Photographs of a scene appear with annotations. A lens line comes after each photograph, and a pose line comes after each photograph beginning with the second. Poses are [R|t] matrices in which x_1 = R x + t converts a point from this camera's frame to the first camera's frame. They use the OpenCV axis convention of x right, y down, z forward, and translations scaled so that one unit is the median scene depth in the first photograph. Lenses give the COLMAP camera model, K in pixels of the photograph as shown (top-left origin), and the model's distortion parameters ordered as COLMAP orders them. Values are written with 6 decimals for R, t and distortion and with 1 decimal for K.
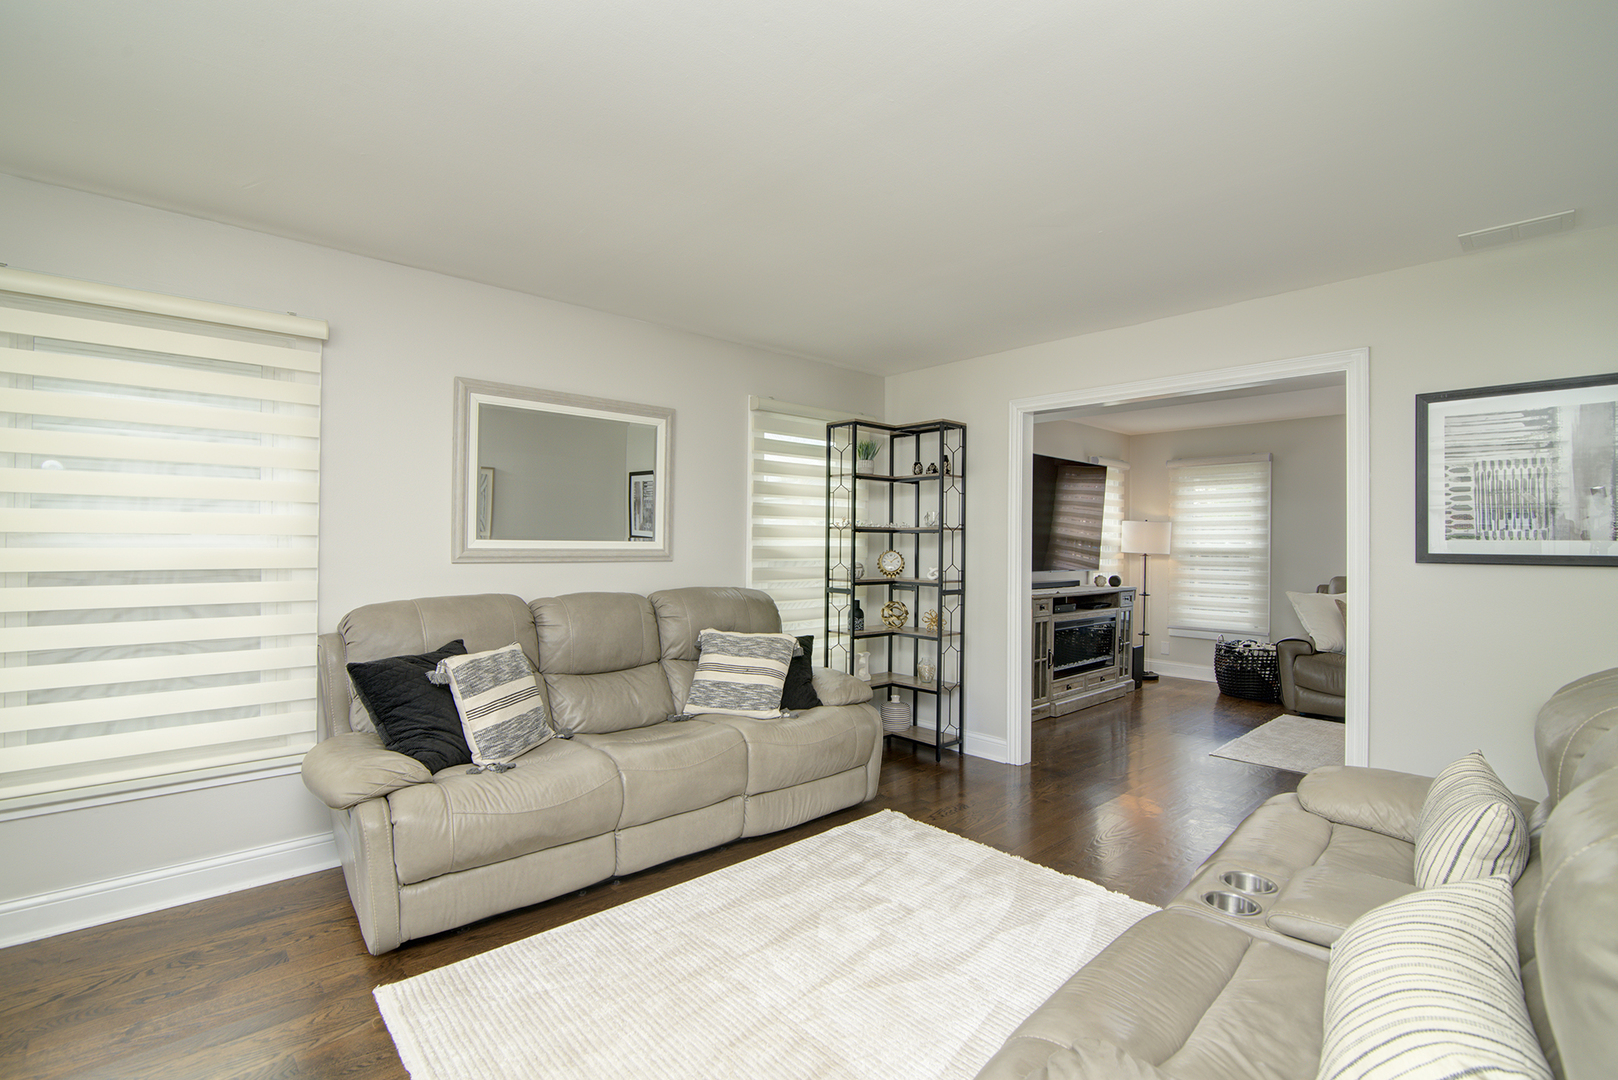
lens RADIAL K [[736.0, 0, 797.7], [0, 736.0, 544.7], [0, 0, 1]] dist [-0.021854, 0.000801]
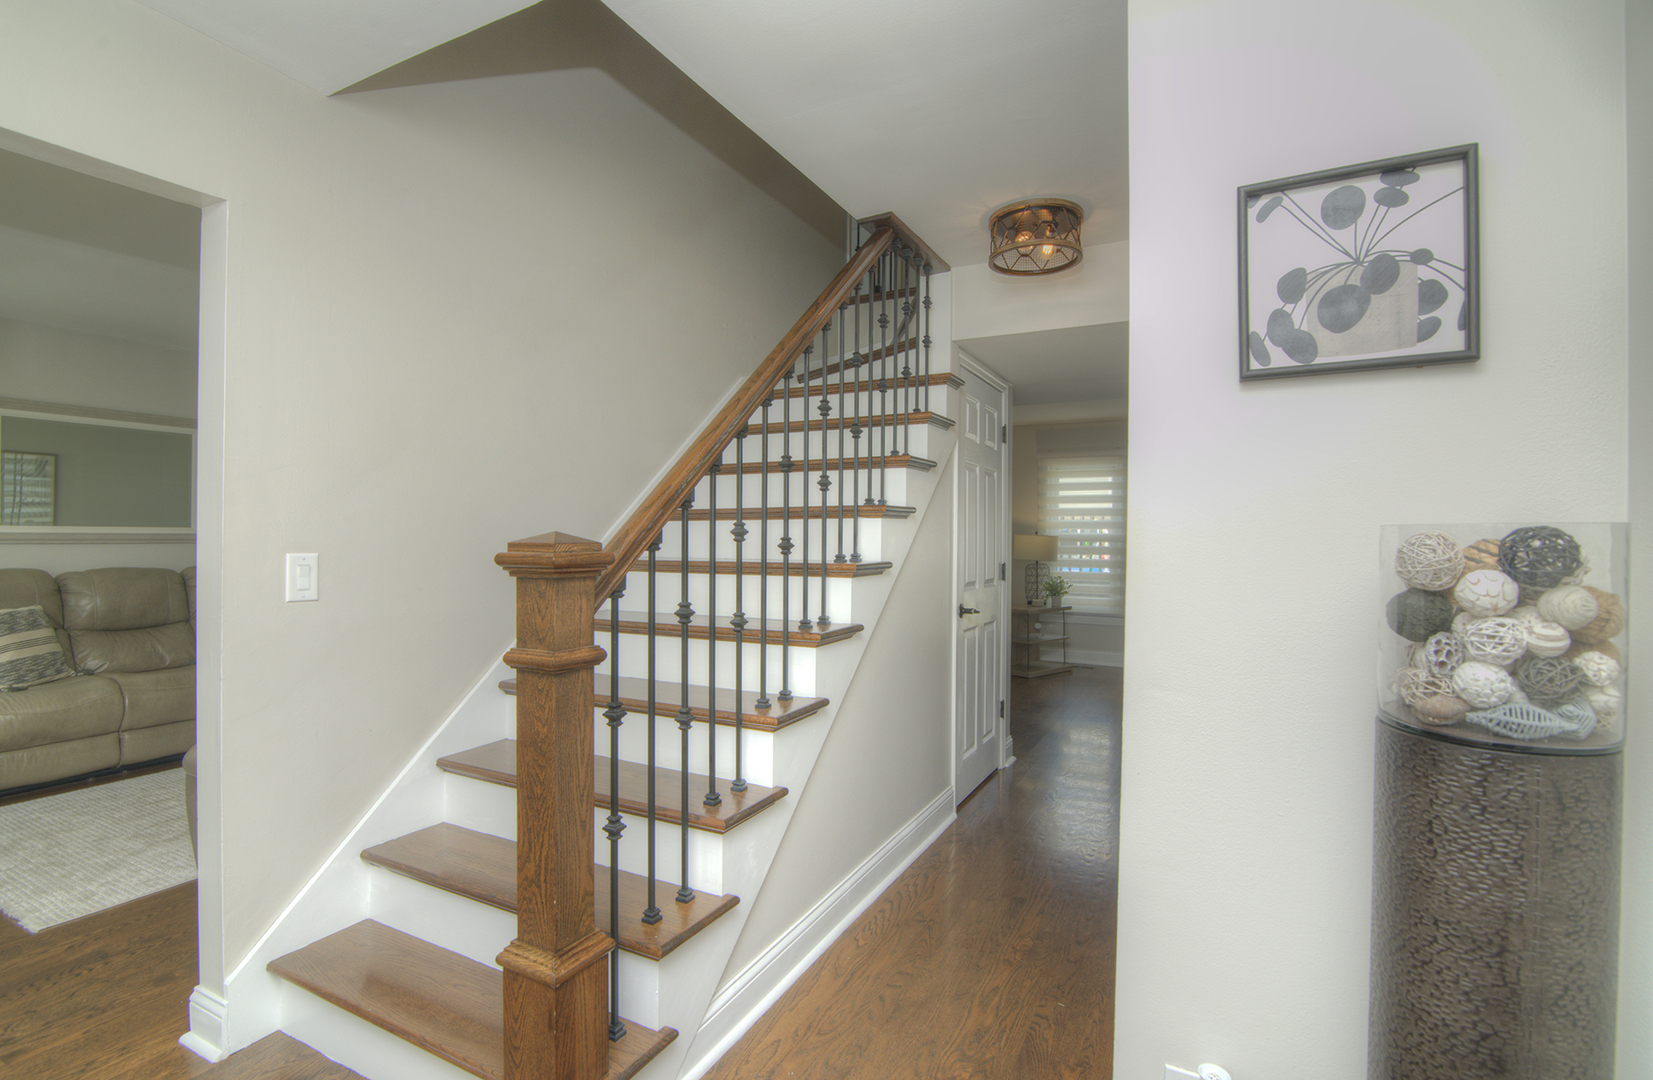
lens RADIAL K [[772.2, 0, 821.2], [0, 772.2, 539.2], [0, 0, 1]] dist [-0.023152, 0.000519]
pose [[0.935691, -0.006043, 0.352770, 0.459232], [0.003363, 0.999961, 0.008210, 0.011894], [-0.352806, -0.006496, 0.935674, -0.758568]]
